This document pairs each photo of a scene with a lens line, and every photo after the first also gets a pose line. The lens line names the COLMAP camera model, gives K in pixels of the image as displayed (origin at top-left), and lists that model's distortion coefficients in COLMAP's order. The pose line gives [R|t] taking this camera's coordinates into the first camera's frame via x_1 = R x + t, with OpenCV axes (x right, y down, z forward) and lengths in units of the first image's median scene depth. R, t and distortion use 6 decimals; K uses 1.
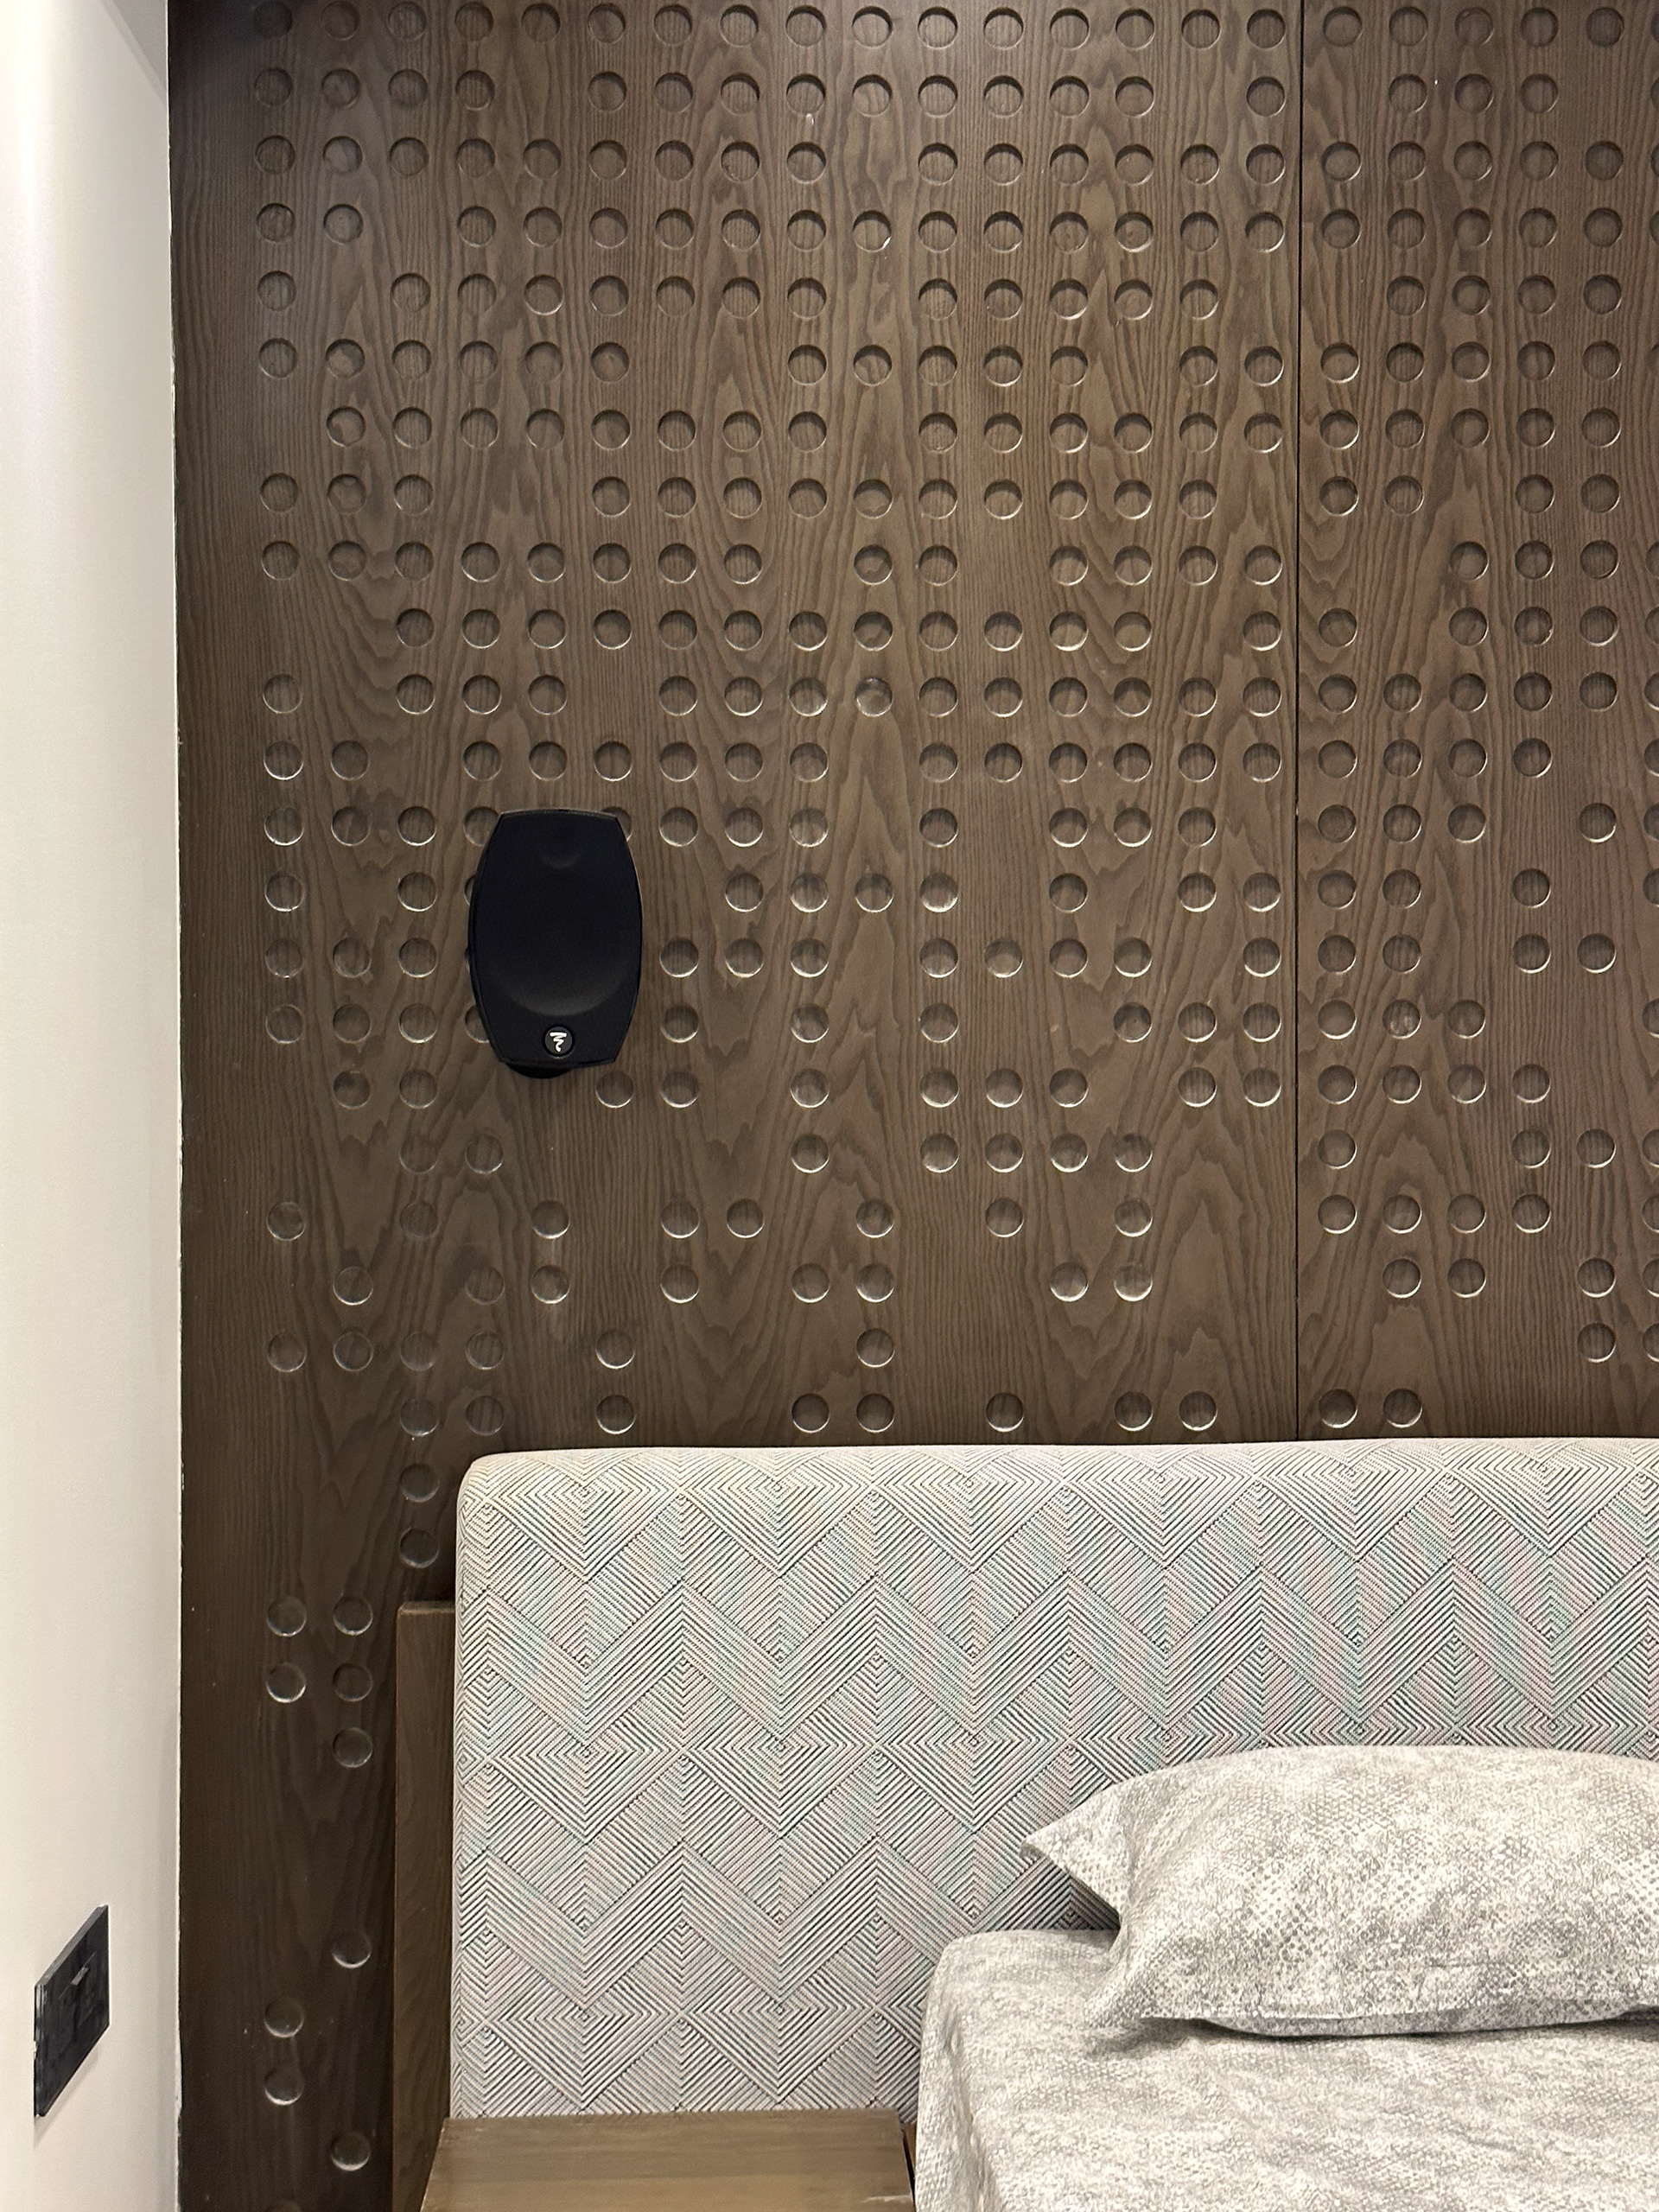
lens RADIAL K [[3082.7, 0, 838.1], [0, 3082.7, 1134.2], [0, 0, 1]] dist [0.123896, -0.108470]
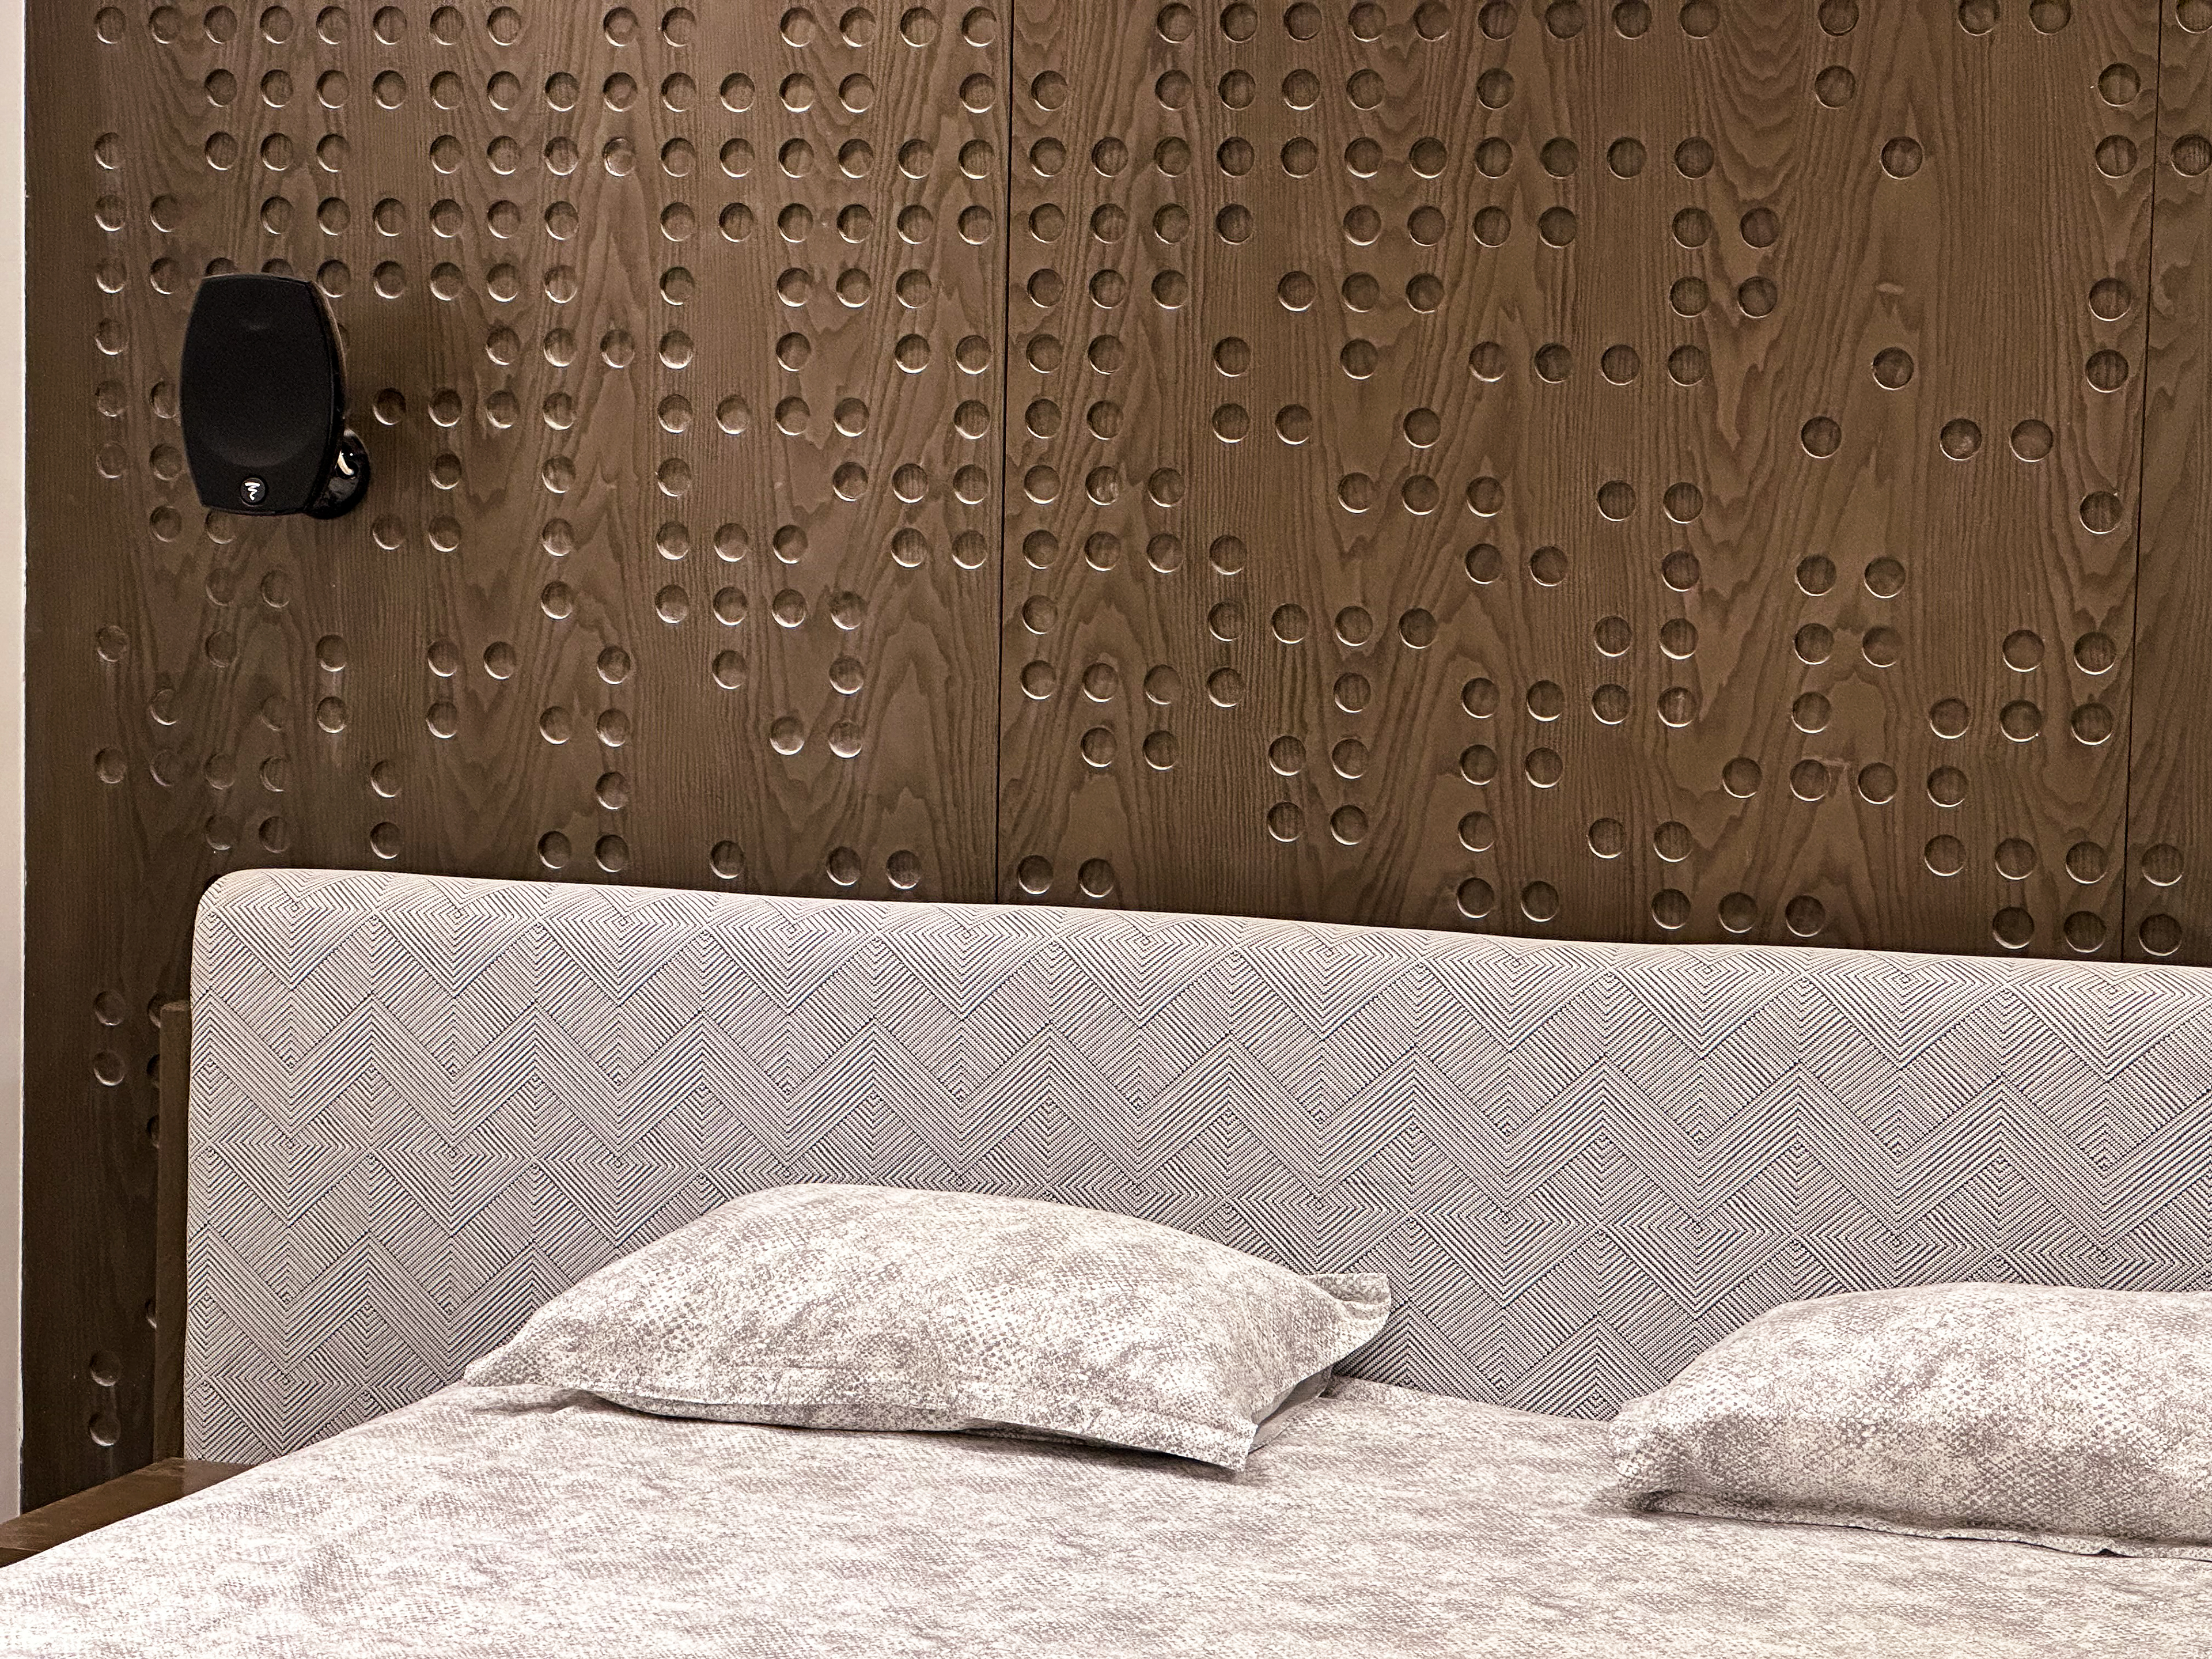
lens RADIAL K [[4884.2, 0, 1112.6], [0, 4884.2, 796.5], [0, 0, 1]] dist [-0.178881, 4.243368]
pose [[0.935925, 0.051648, -0.348393, 0.738150], [-0.027380, 0.996865, 0.074228, -0.054475], [0.351135, -0.059933, 0.934405, -0.465837]]
